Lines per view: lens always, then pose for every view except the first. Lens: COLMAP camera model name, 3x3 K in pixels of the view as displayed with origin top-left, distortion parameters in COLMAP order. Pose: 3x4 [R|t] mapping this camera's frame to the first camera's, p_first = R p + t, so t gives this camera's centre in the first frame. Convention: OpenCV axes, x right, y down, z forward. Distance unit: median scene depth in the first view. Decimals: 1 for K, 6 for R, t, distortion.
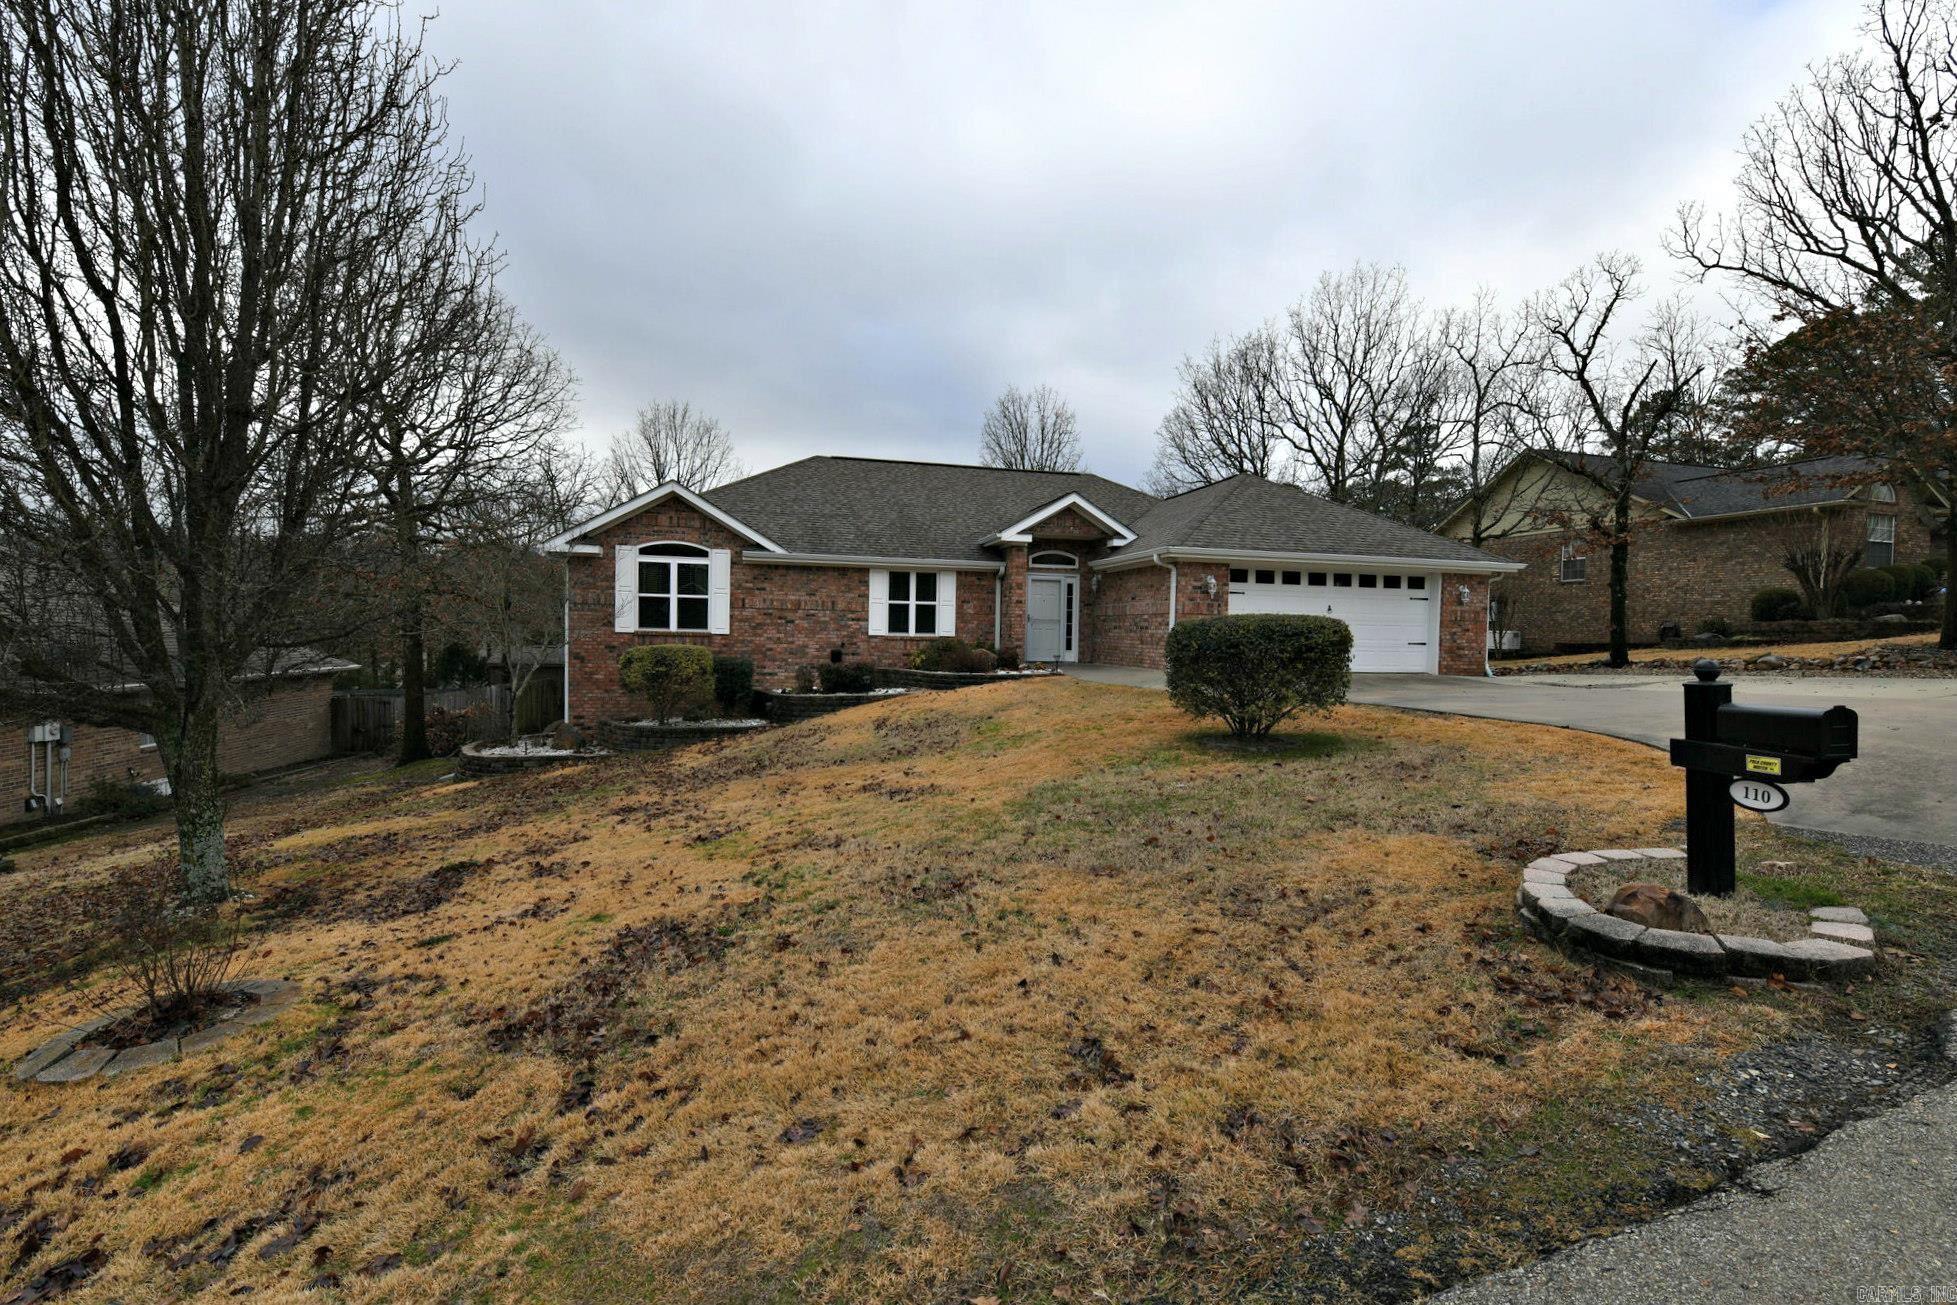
lens RADIAL K [[786.5, 0, 984.1], [0, 786.5, 644.3], [0, 0, 1]] dist [-0.009632, -0.000661]
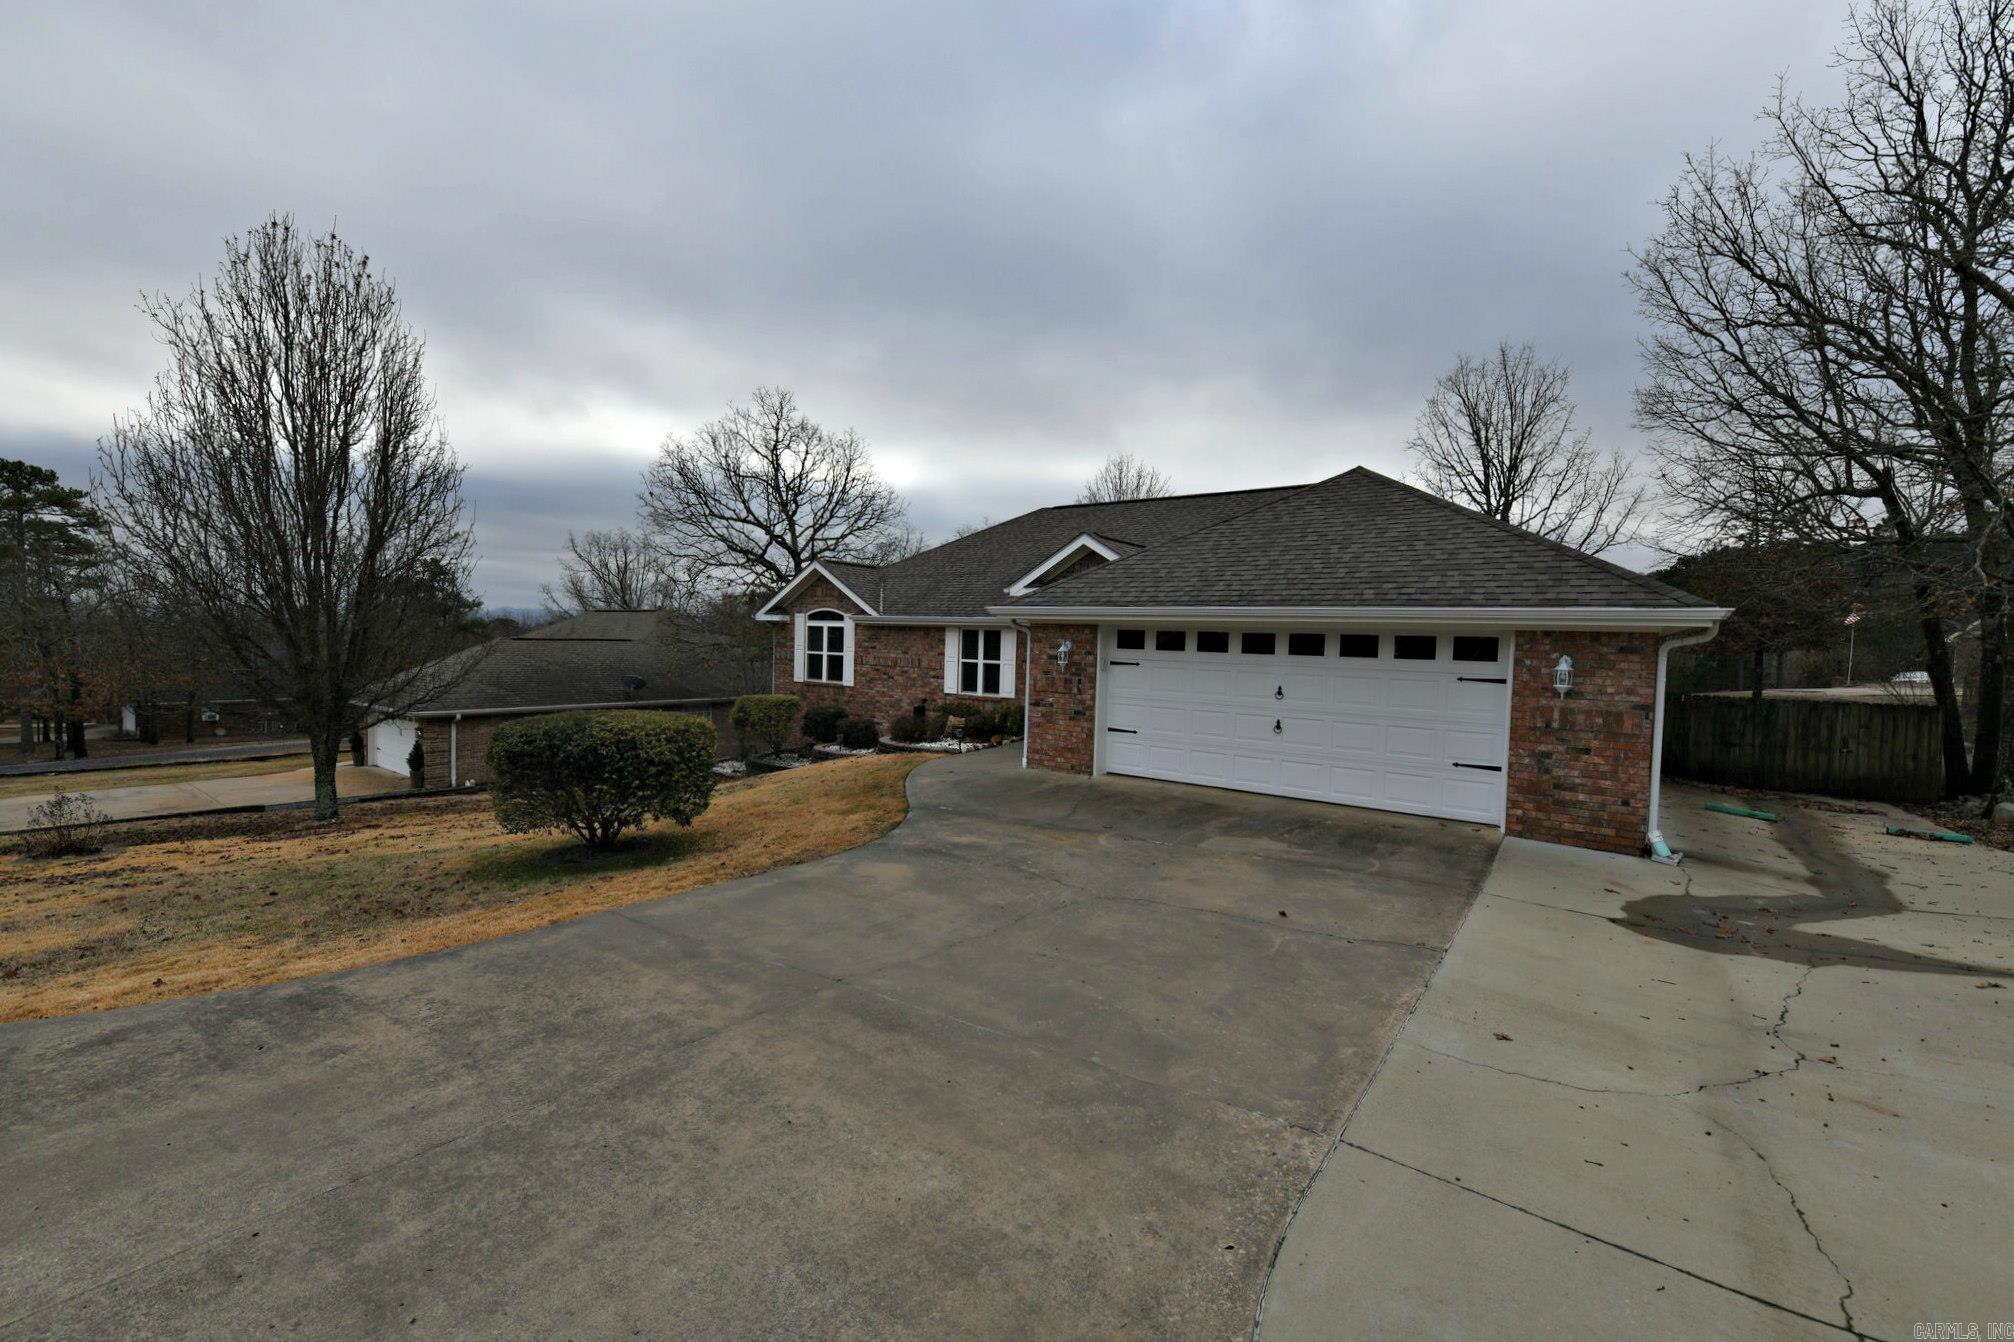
lens RADIAL K [[809.4, 0, 1012.0], [0, 809.4, 675.6], [0, 0, 1]] dist [-0.009632, -0.000661]
pose [[0.644979, 0.034779, -0.763409, 0.740084], [-0.029646, 0.999351, 0.020481, -0.060547], [0.763625, 0.009422, 0.645591, 0.407500]]
